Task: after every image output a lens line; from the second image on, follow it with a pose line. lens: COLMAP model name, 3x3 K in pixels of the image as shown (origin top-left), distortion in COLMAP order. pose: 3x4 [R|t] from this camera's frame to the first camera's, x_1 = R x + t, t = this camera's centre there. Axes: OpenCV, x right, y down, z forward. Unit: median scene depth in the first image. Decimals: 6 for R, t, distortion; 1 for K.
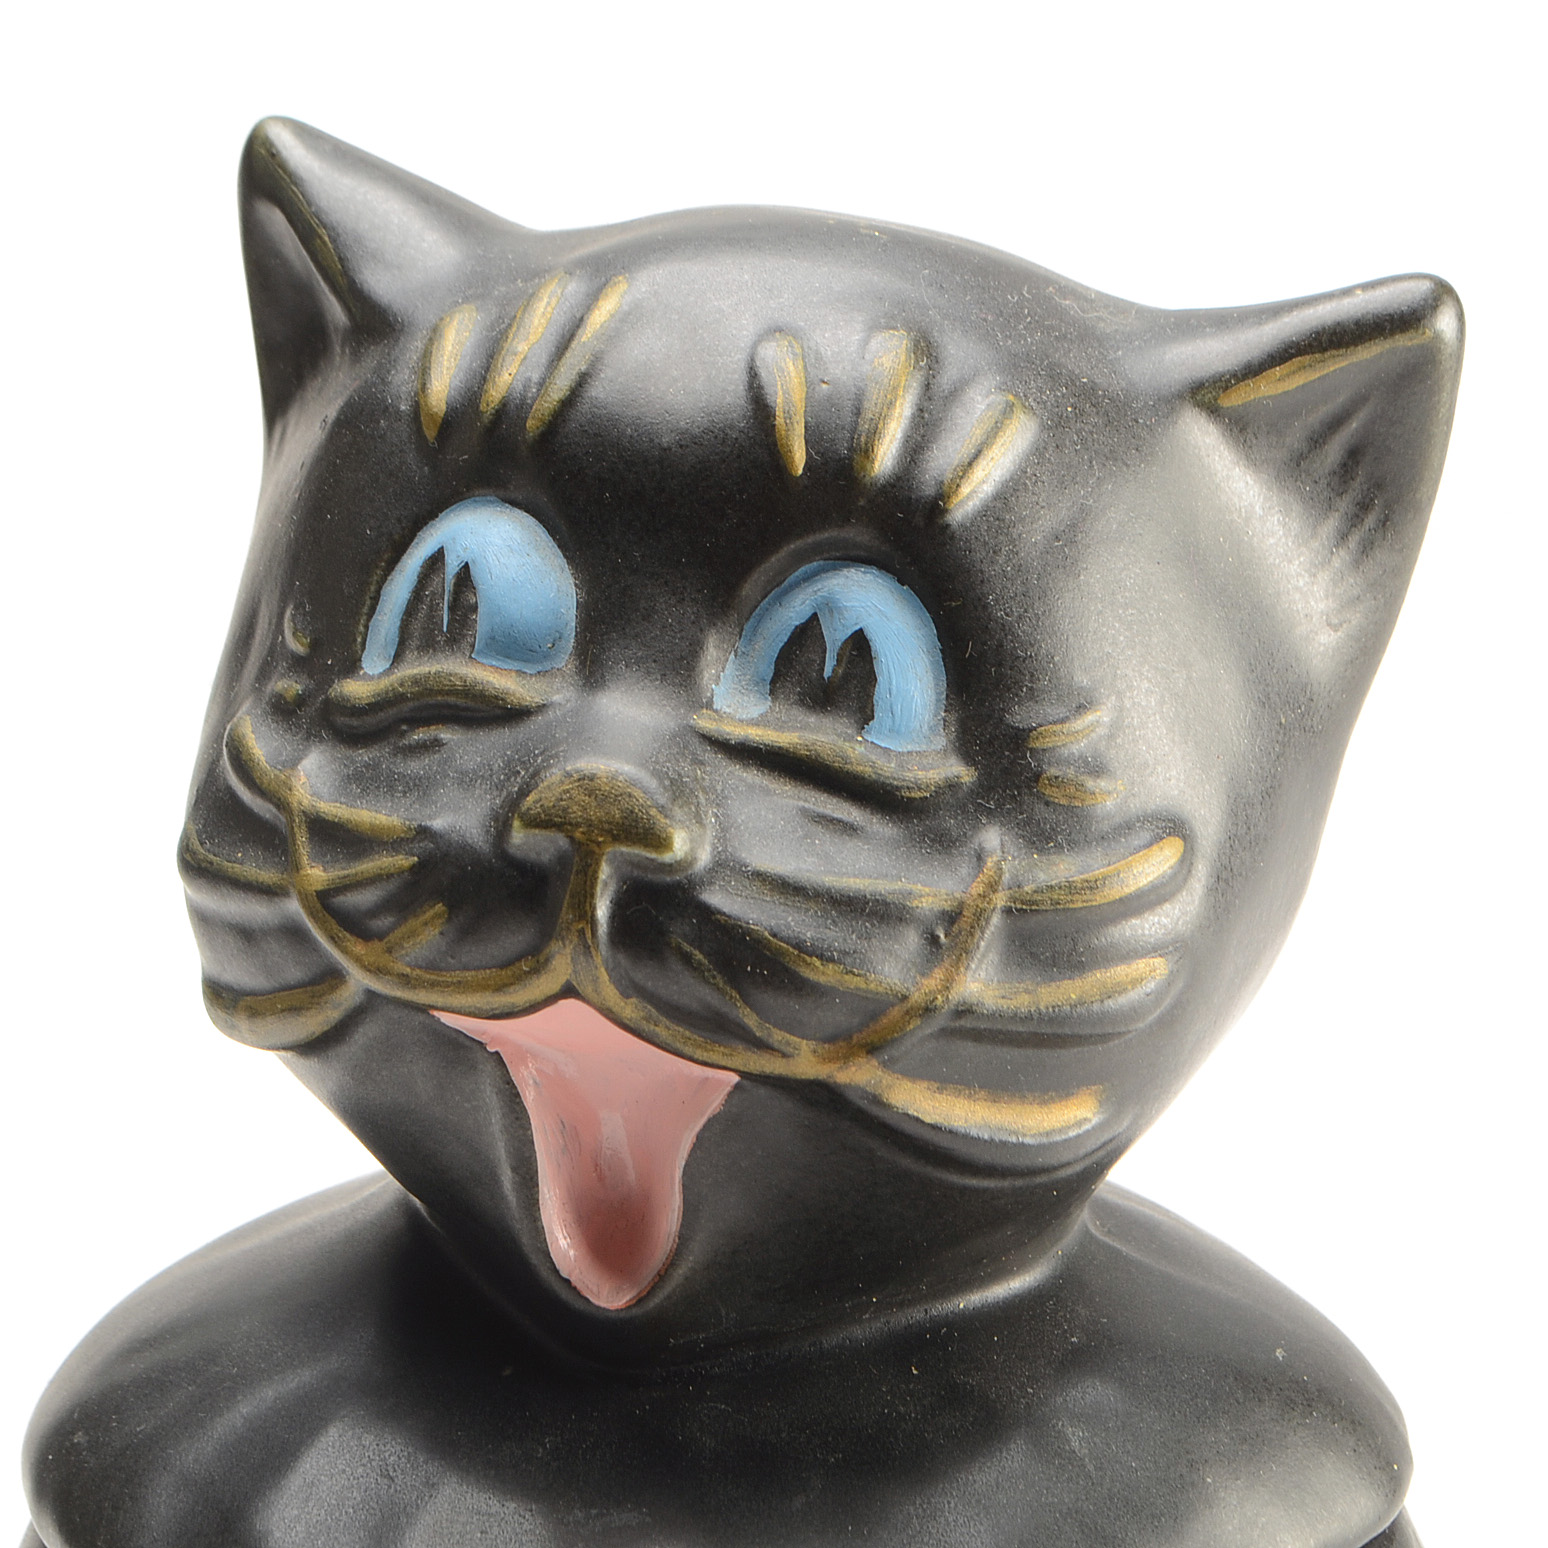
lens RADIAL K [[5158.0, 0, 774.0], [0, 5158.0, 774.0], [0, 0, 1]] dist [0.015478, -1.669818]
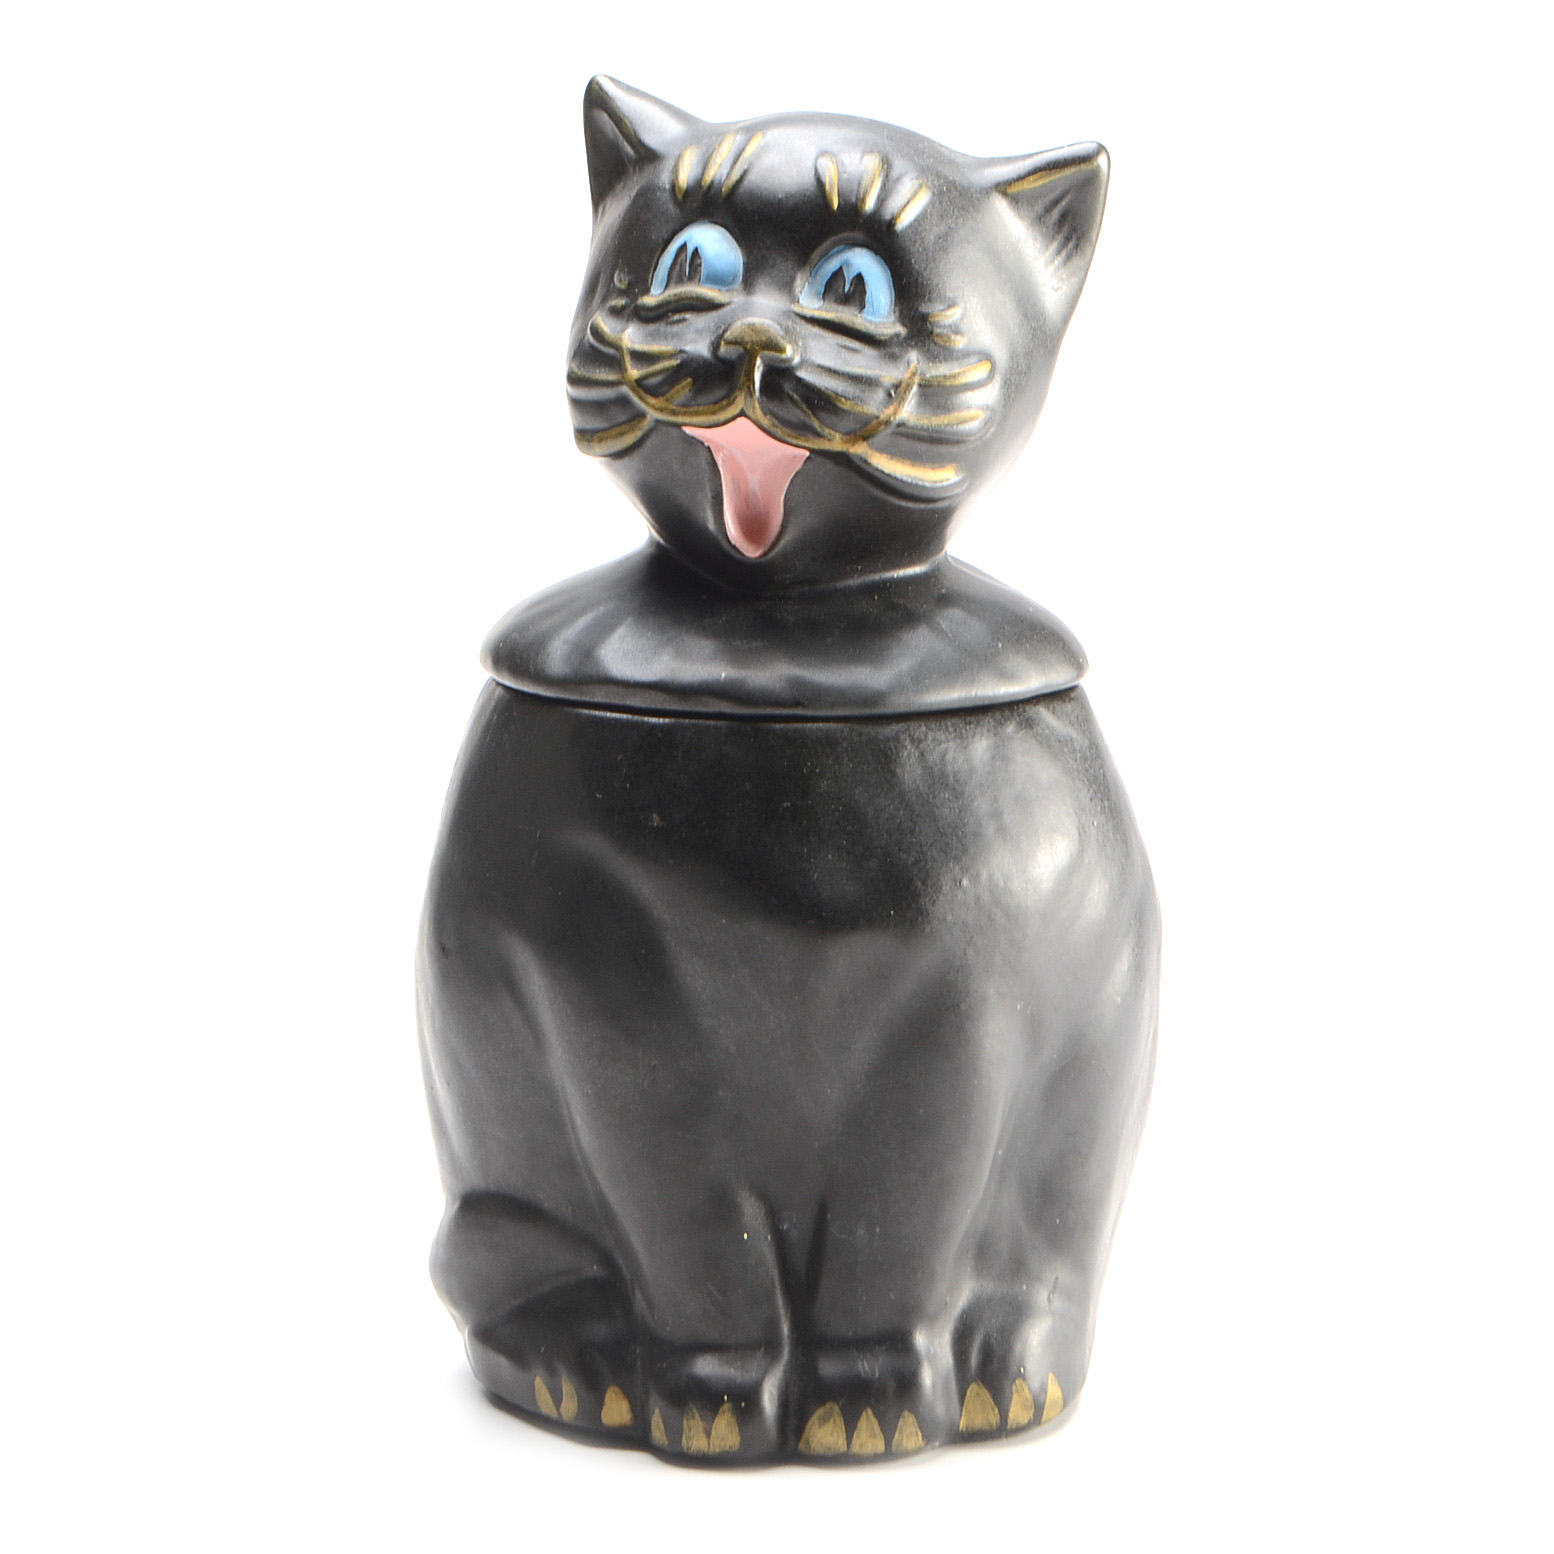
lens RADIAL K [[5178.0, 0, 777.0], [0, 5178.0, 777.0], [0, 0, 1]] dist [0.015478, -1.669818]
pose [[0.999244, 0.009587, 0.037689, -0.111590], [-0.007983, 0.999065, -0.042486, 0.312212], [-0.038061, 0.042153, 0.998386, -1.426013]]
